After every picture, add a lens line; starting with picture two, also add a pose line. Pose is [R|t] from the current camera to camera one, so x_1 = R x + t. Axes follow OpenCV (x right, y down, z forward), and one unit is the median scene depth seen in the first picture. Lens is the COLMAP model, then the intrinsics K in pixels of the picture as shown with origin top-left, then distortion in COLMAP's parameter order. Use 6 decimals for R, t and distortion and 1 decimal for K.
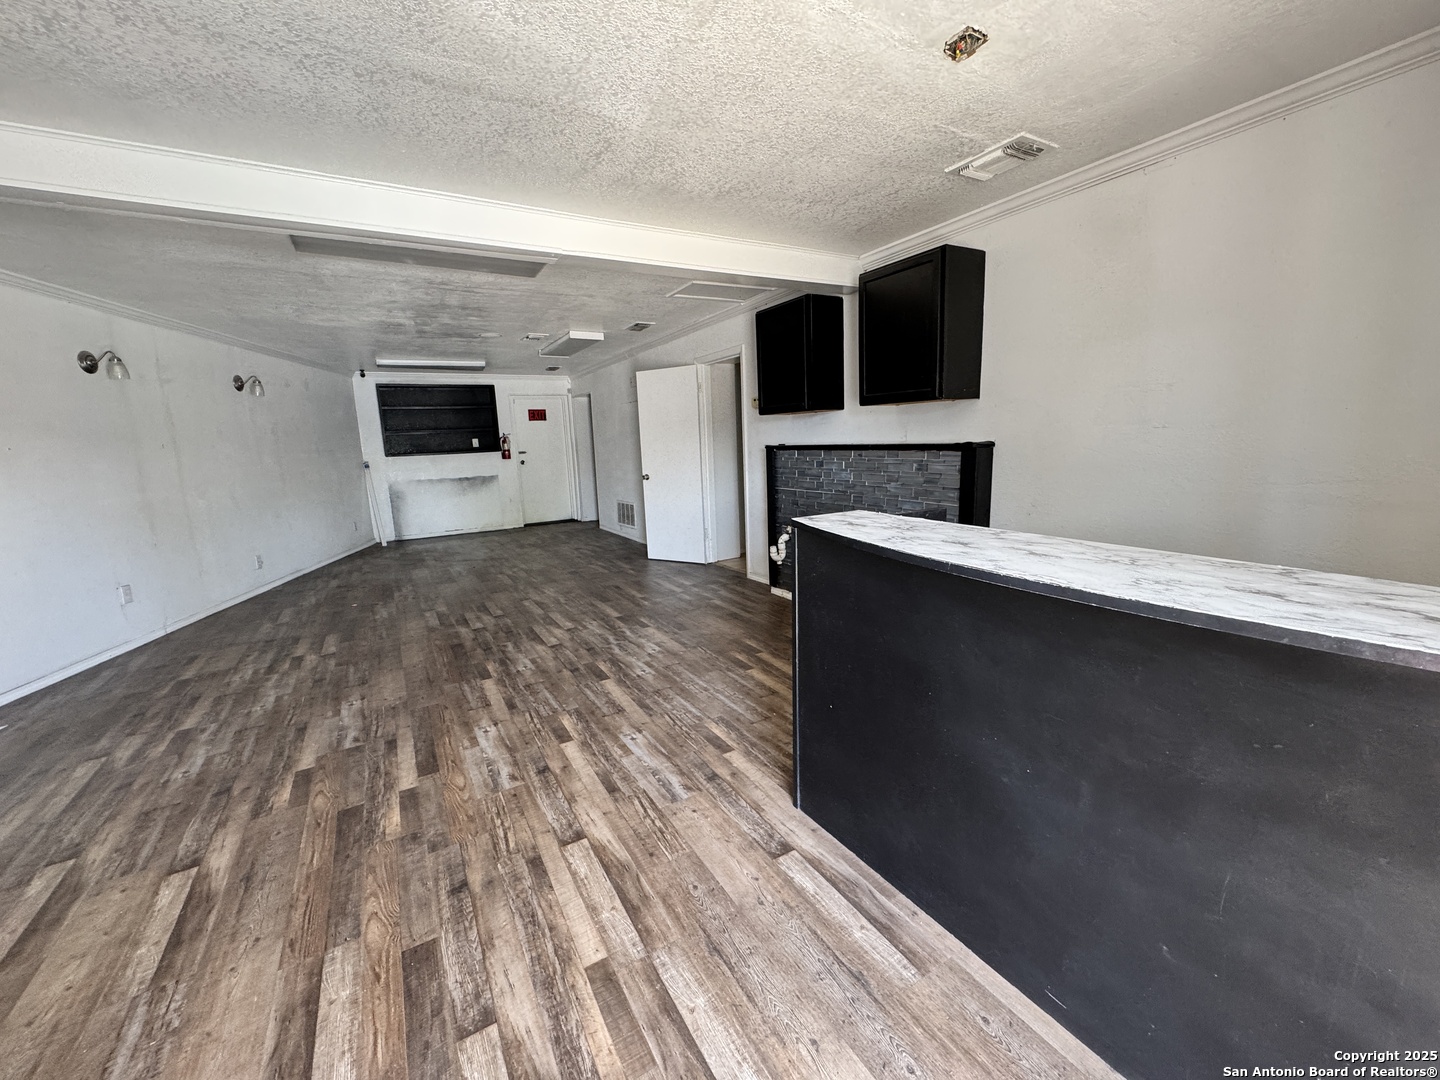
lens RADIAL K [[575.8, 0, 719.8], [0, 575.8, 538.7], [0, 0, 1]] dist [-0.002528, 0.000238]
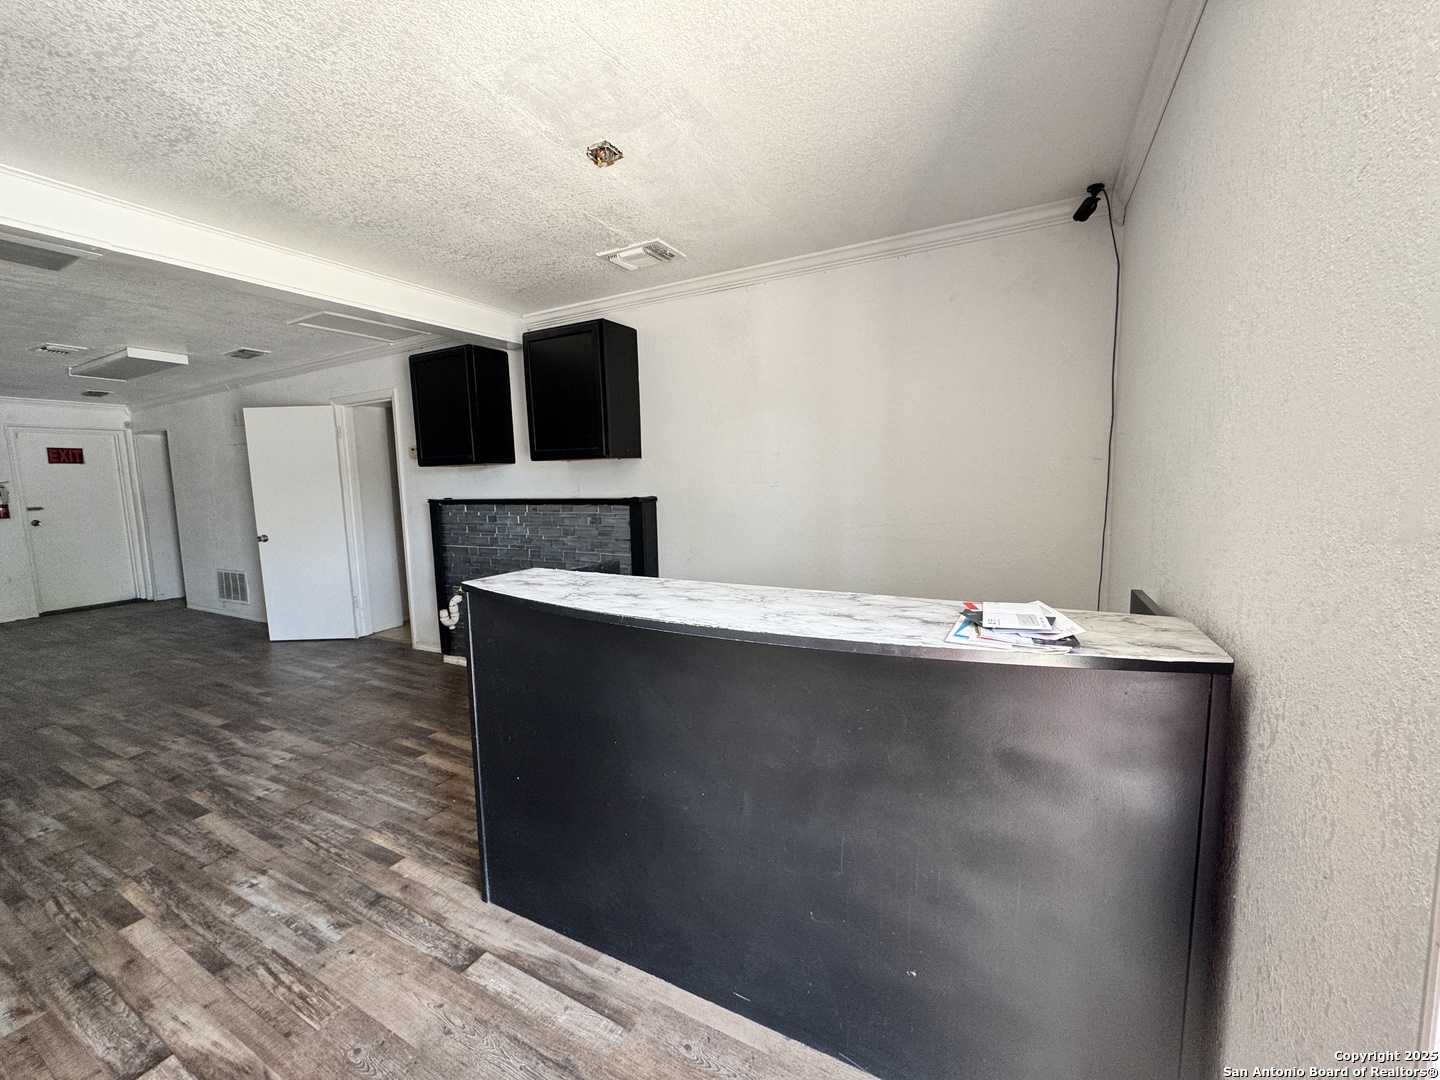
lens RADIAL K [[575.8, 0, 721.7], [0, 575.8, 537.9], [0, 0, 1]] dist [-0.002528, 0.000238]
pose [[0.854219, -0.039336, 0.518422, 0.003126], [0.084284, 0.994421, -0.063425, -0.008139], [-0.513035, 0.097873, 0.852769, -0.009789]]
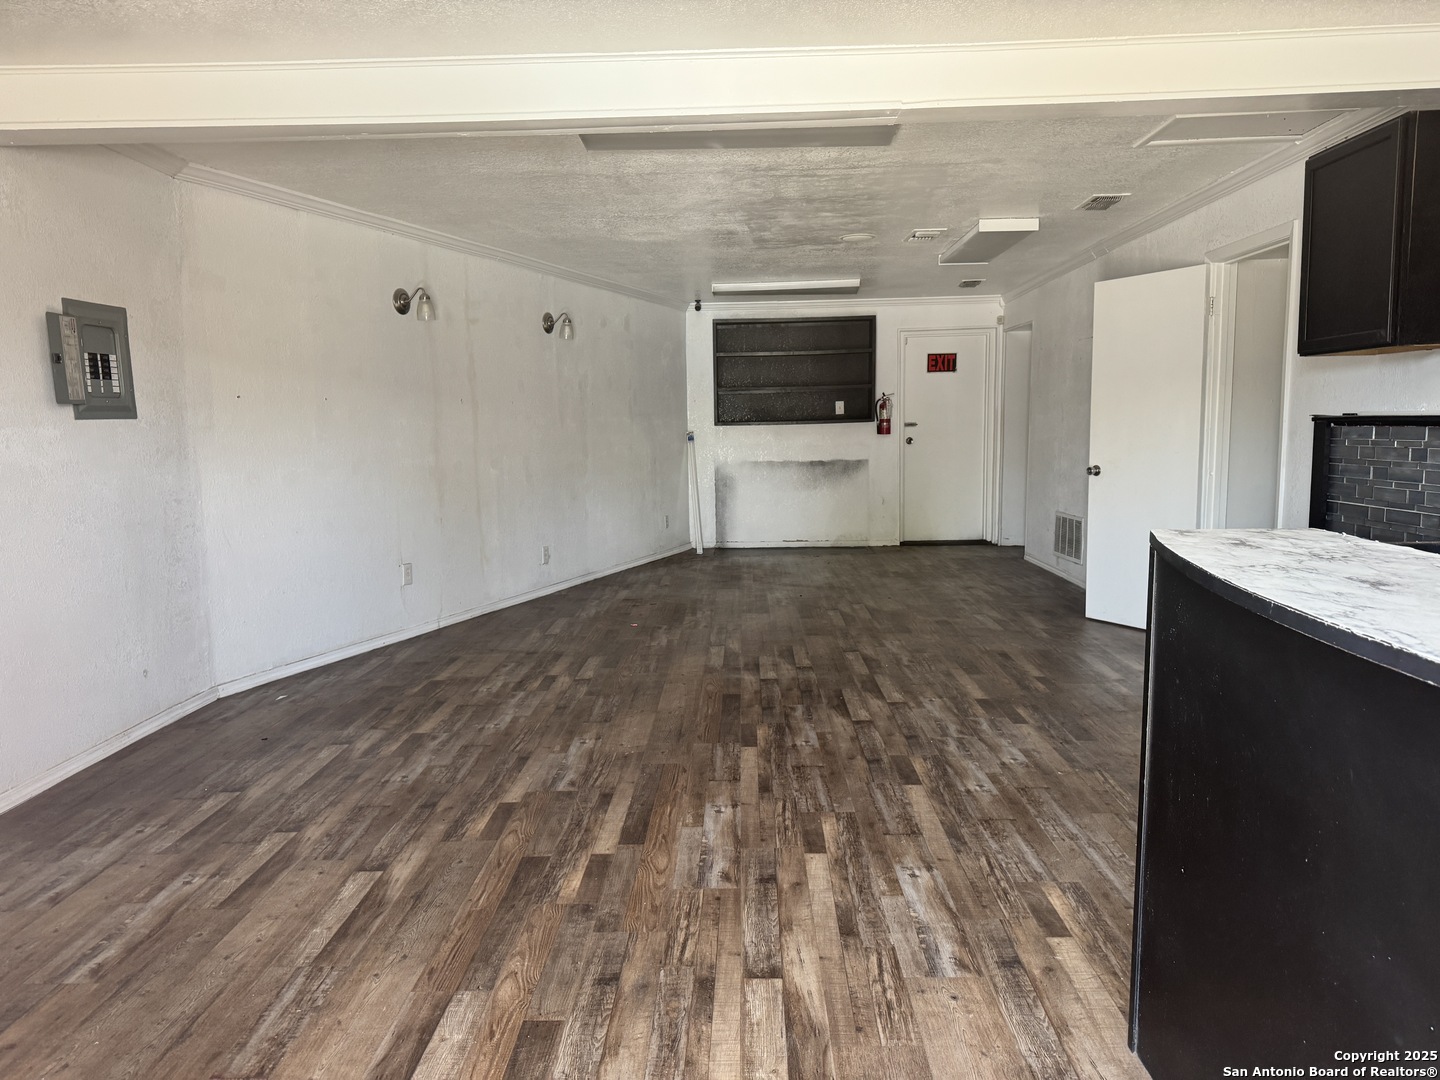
lens RADIAL K [[1017.3, 0, 714.9], [0, 1017.3, 545.2], [0, 0, 1]] dist [0.043197, -0.044303]
pose [[0.846075, 0.088671, -0.525637, 0.194780], [-0.107596, 0.994180, -0.005478, 0.021591], [0.522092, 0.061191, 0.850691, -0.062129]]
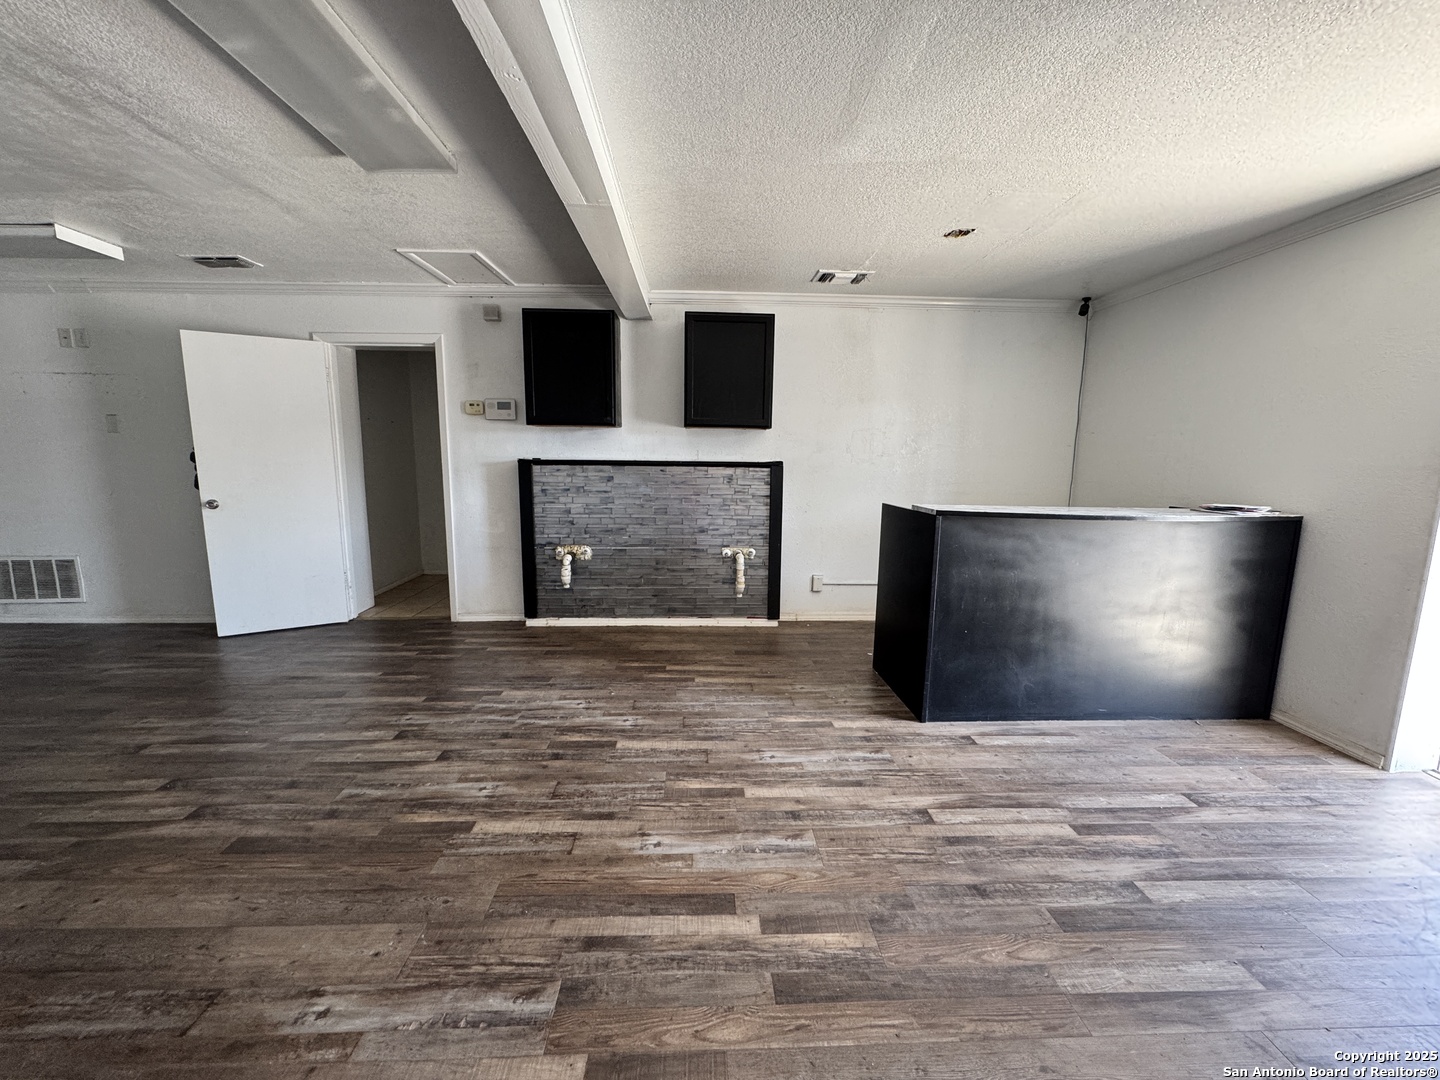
lens RADIAL K [[575.8, 0, 721.7], [0, 575.8, 536.2], [0, 0, 1]] dist [-0.002528, 0.000238]
pose [[0.472047, -0.084244, 0.877539, -0.906417], [0.125480, 0.991709, 0.027706, -0.049733], [-0.872598, 0.097035, 0.478704, 0.522321]]
